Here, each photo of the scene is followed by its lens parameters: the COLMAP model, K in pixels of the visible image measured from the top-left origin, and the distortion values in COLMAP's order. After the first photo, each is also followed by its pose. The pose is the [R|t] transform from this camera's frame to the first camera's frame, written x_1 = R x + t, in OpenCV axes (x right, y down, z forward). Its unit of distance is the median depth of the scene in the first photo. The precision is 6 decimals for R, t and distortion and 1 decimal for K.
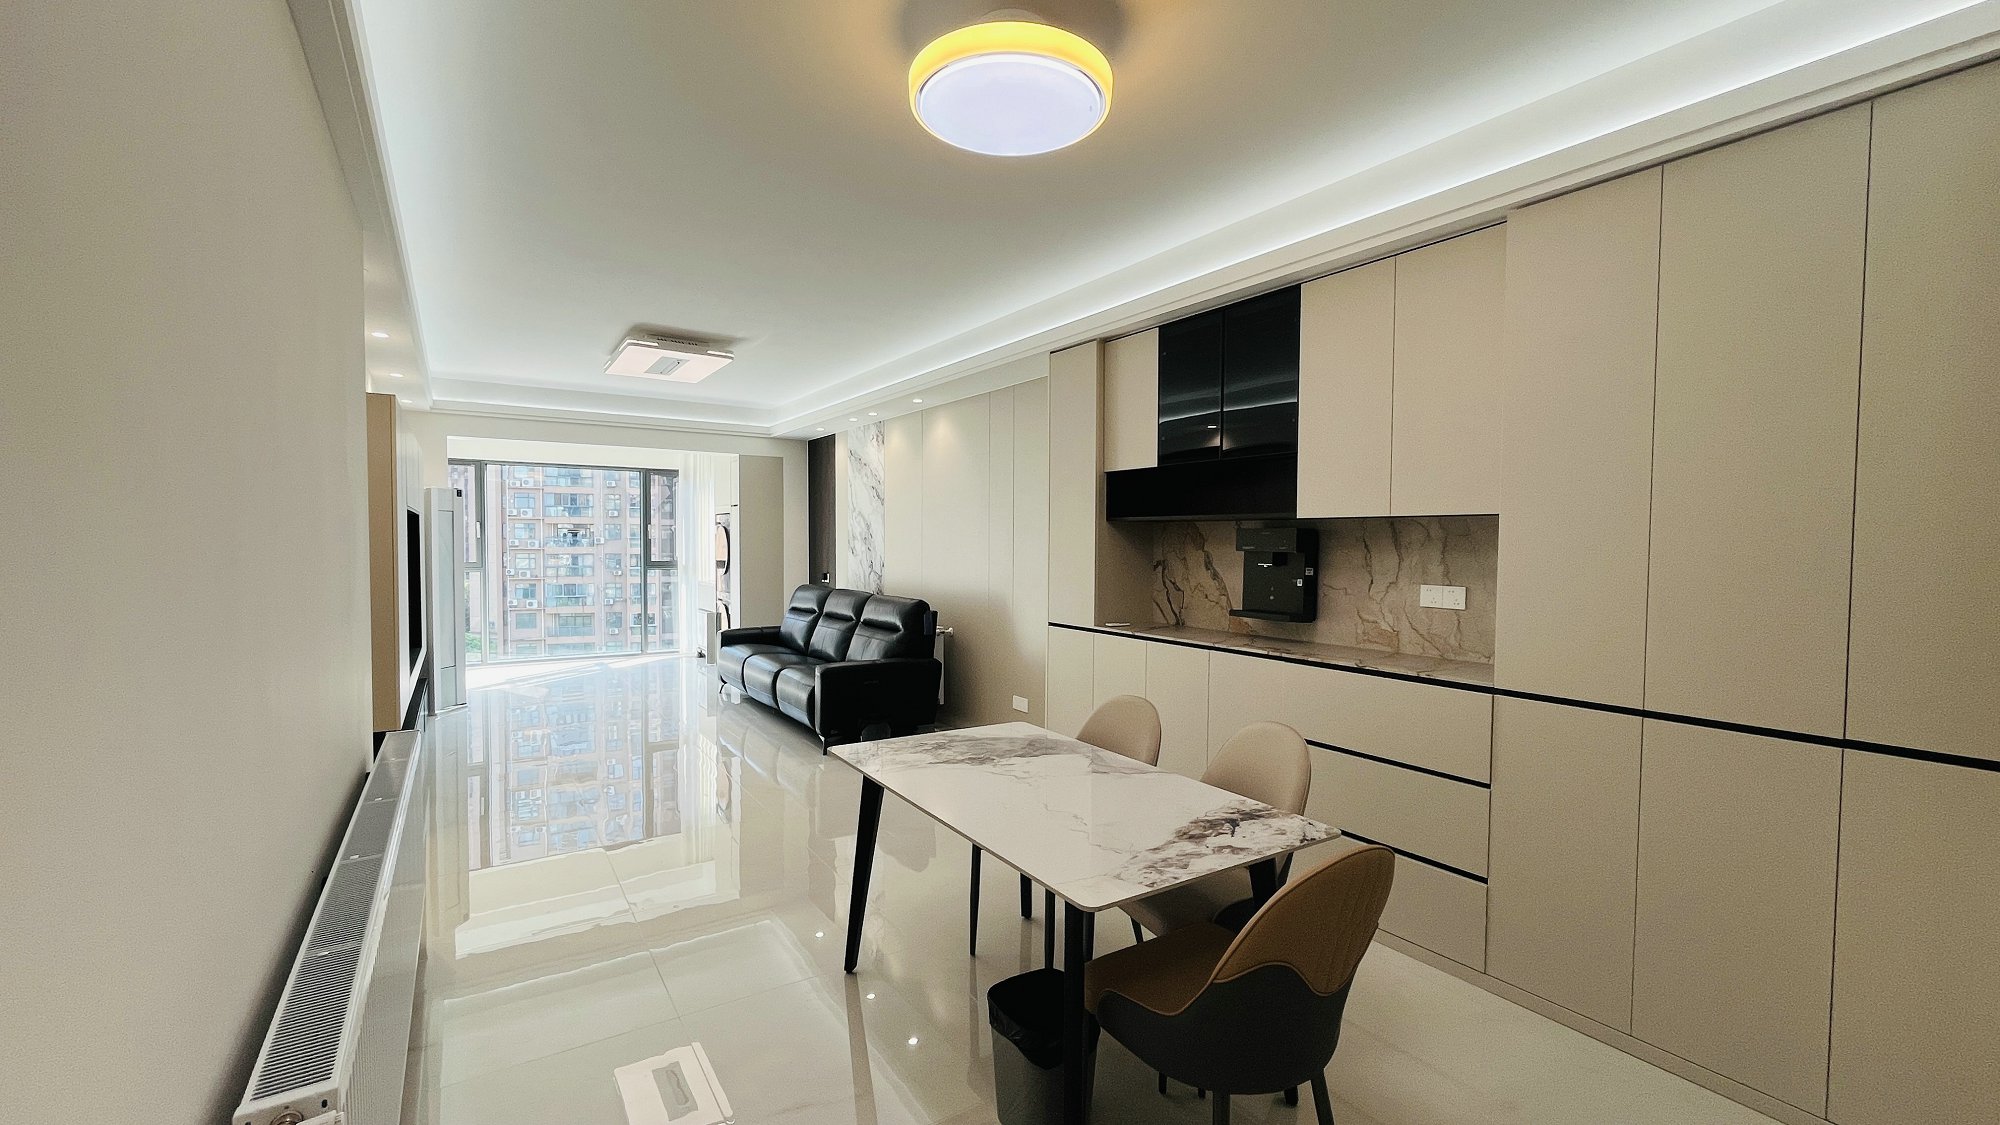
lens RADIAL K [[812.7, 0, 997.4], [0, 812.7, 569.5], [0, 0, 1]] dist [-0.000581, 0.000658]
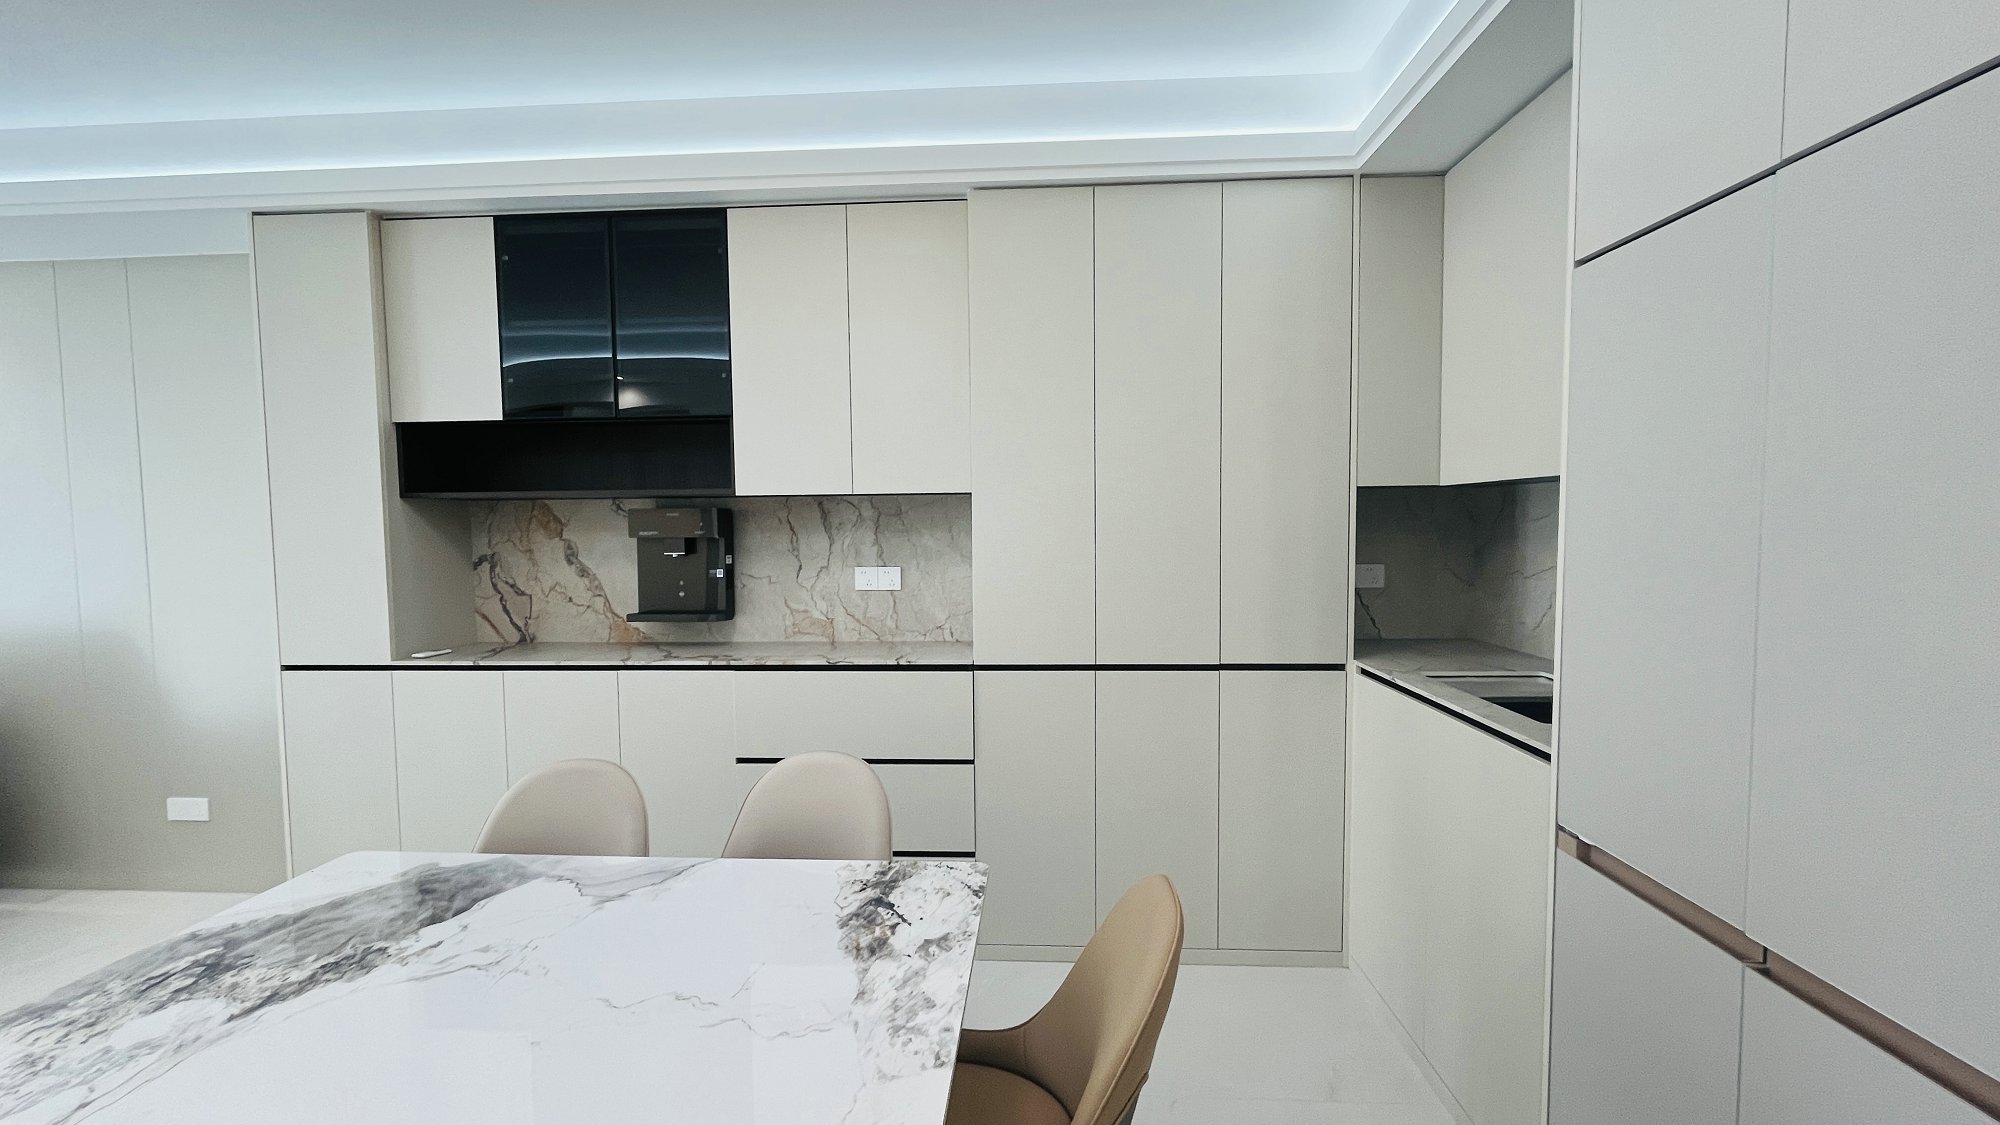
lens RADIAL K [[812.7, 0, 996.3], [0, 812.7, 566.3], [0, 0, 1]] dist [-0.000581, 0.000658]
pose [[0.596643, -0.057695, 0.800430, -0.103176], [0.044889, 0.998250, 0.038494, -0.008468], [-0.801250, 0.012963, 0.598189, 0.219359]]
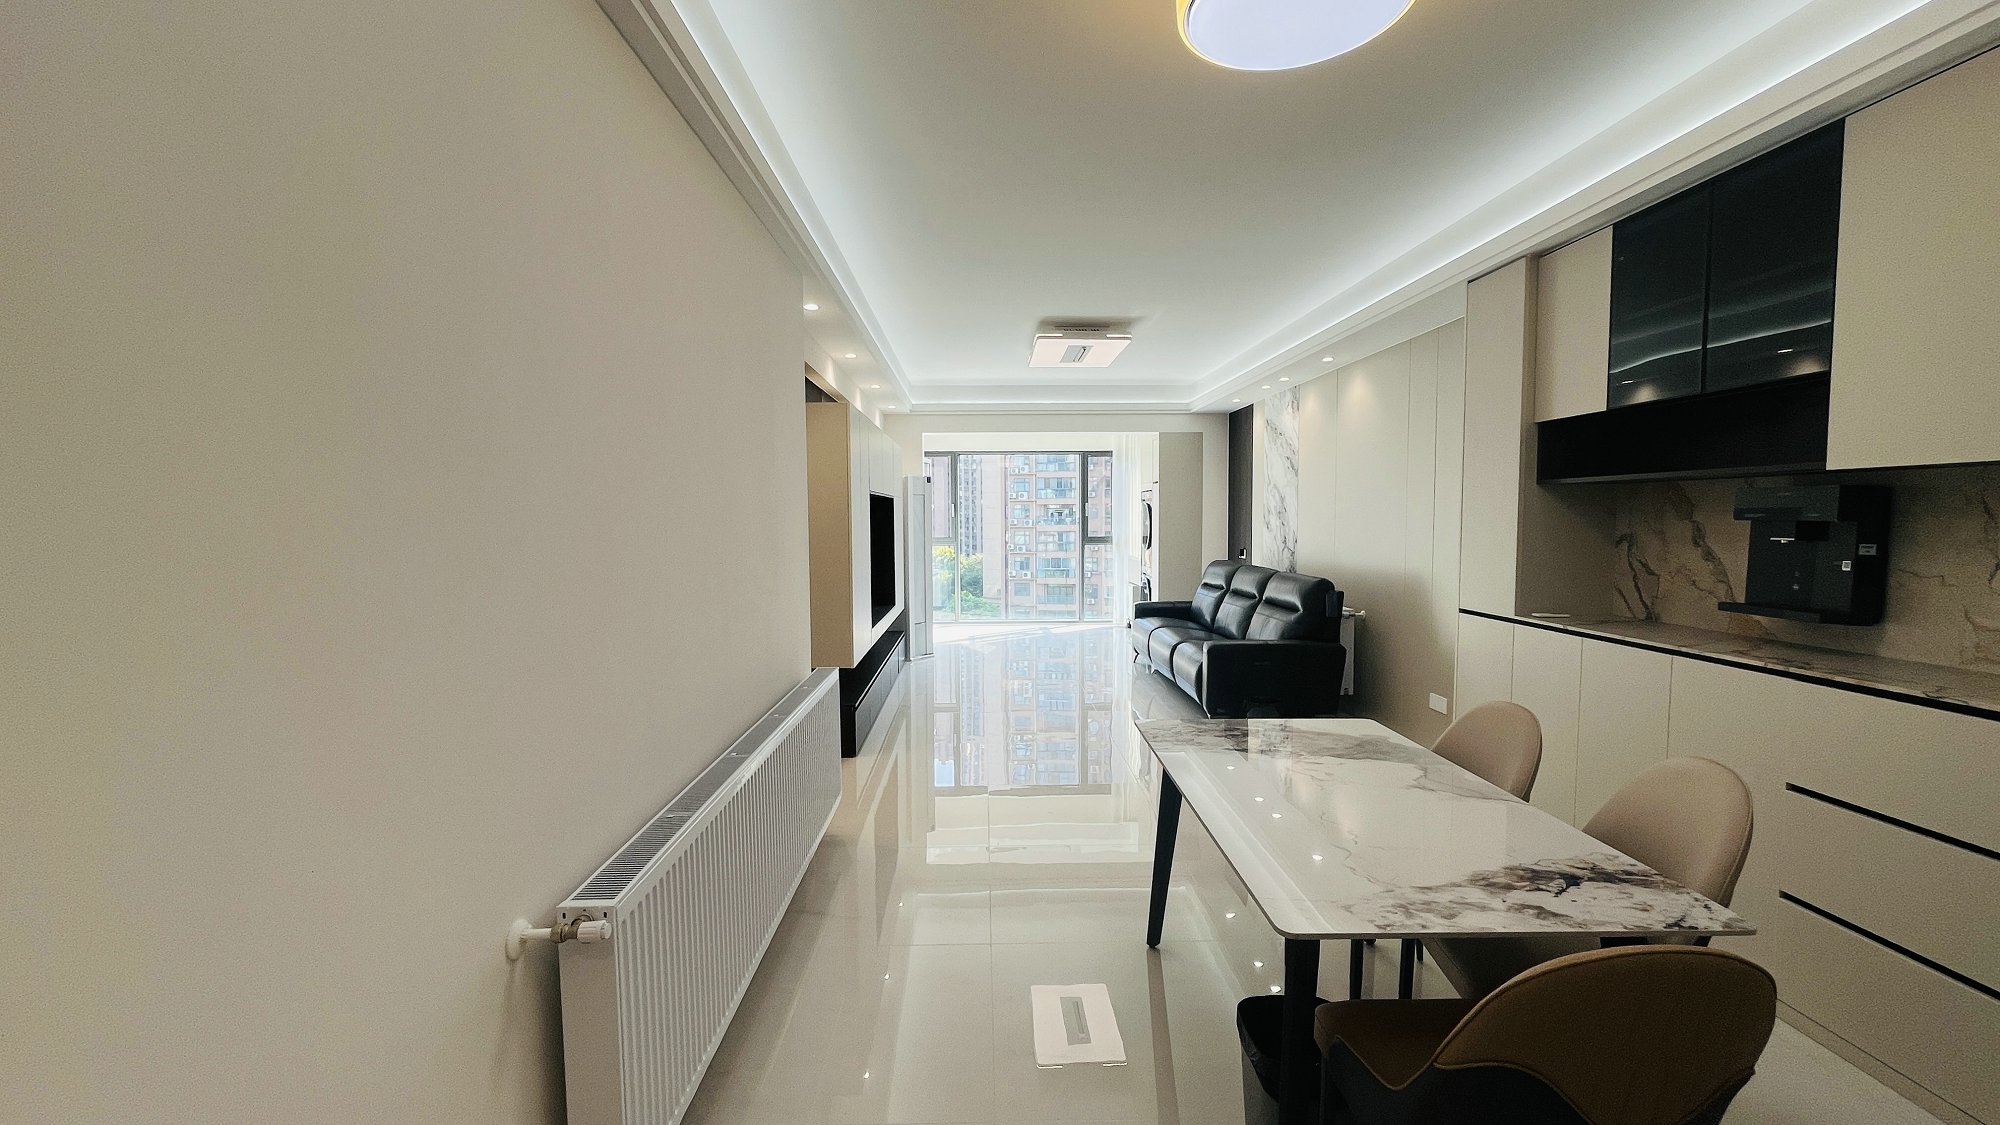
lens RADIAL K [[812.7, 0, 997.4], [0, 812.7, 569.2], [0, 0, 1]] dist [-0.000581, 0.000658]
pose [[0.846472, 0.022263, -0.531967, 0.108833], [-0.007423, 0.999522, 0.030018, 0.003098], [0.532381, -0.021460, 0.846233, 0.042346]]
